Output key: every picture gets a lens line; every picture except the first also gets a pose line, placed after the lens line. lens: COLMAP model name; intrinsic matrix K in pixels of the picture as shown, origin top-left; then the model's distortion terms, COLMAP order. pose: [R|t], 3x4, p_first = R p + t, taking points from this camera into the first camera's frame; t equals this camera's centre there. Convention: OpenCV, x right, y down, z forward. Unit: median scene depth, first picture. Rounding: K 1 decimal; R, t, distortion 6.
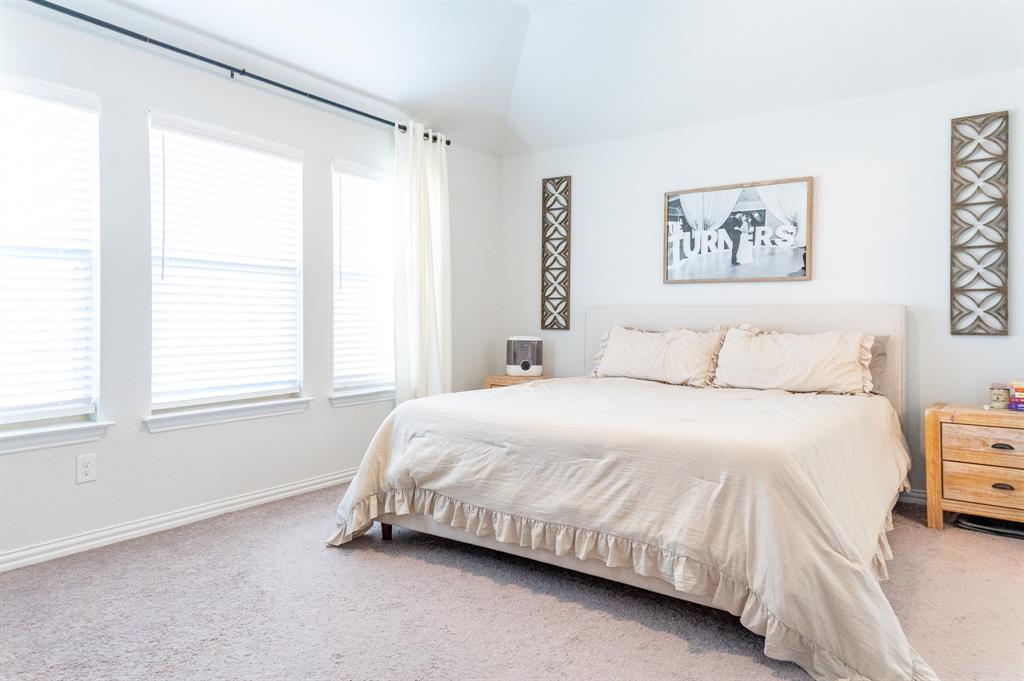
lens RADIAL K [[685.1, 0, 515.3], [0, 685.1, 307.1], [0, 0, 1]] dist [0.096130, -0.047446]
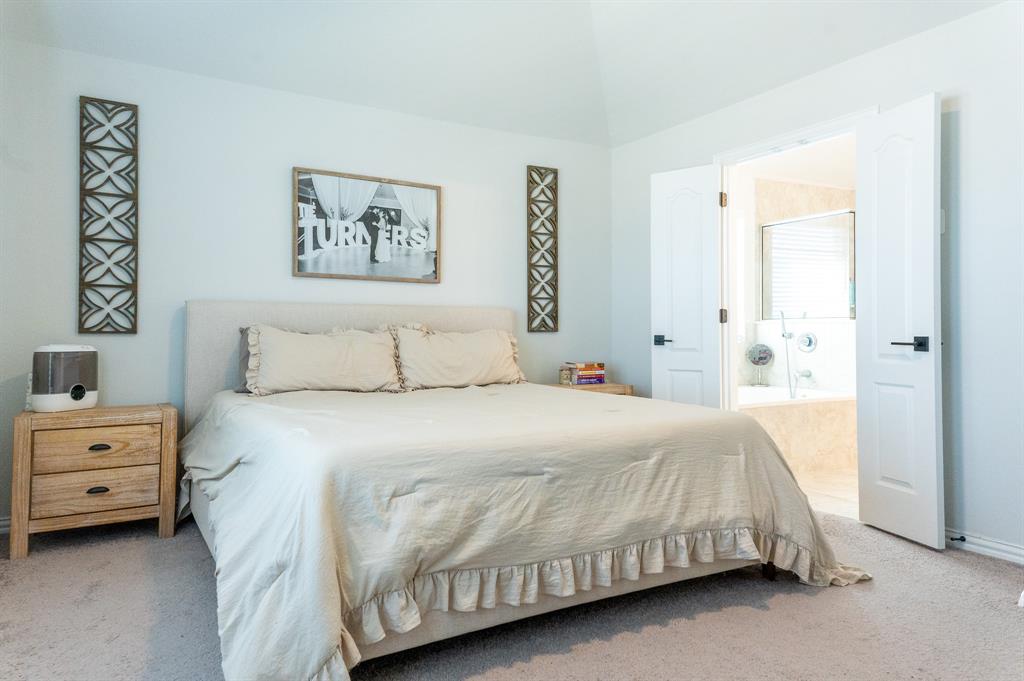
lens RADIAL K [[668.6, 0, 513.4], [0, 668.6, 315.2], [0, 0, 1]] dist [0.081546, -0.000536]
pose [[0.415866, 0.020101, 0.909204, -0.443192], [-0.012273, 0.999789, -0.016490, 0.025016], [-0.909343, -0.004301, 0.416025, 0.448917]]
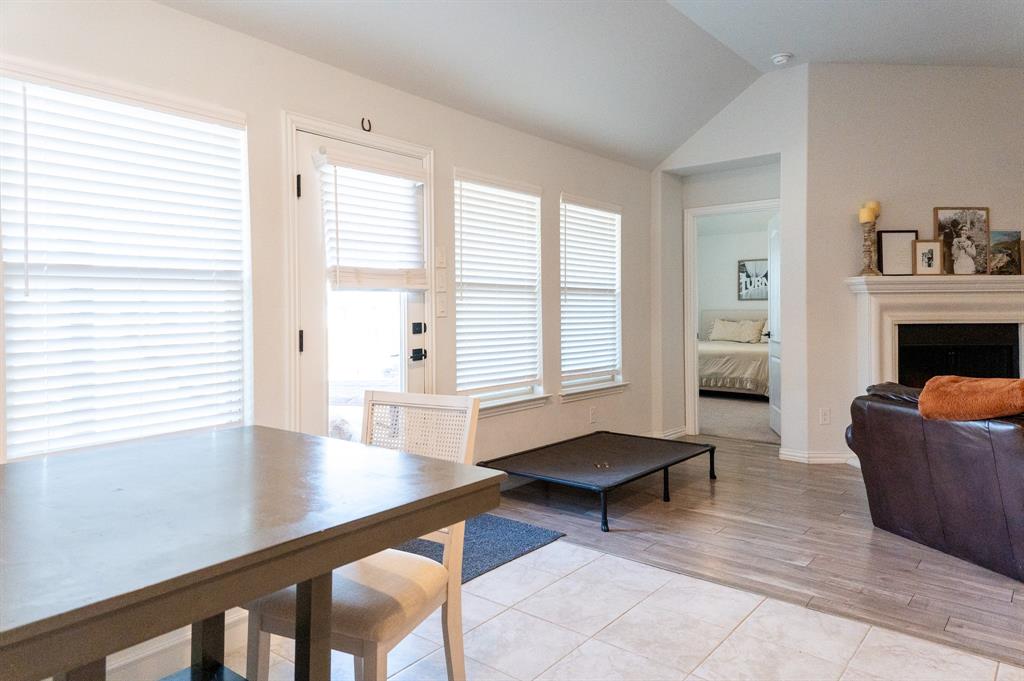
lens RADIAL K [[668.6, 0, 513.4], [0, 668.6, 315.2], [0, 0, 1]] dist [0.081546, -0.000536]
pose [[0.996296, -0.015558, -0.084566, -0.364018], [0.017487, 0.999602, 0.022121, -0.050530], [0.084188, -0.023518, 0.996172, -1.392646]]
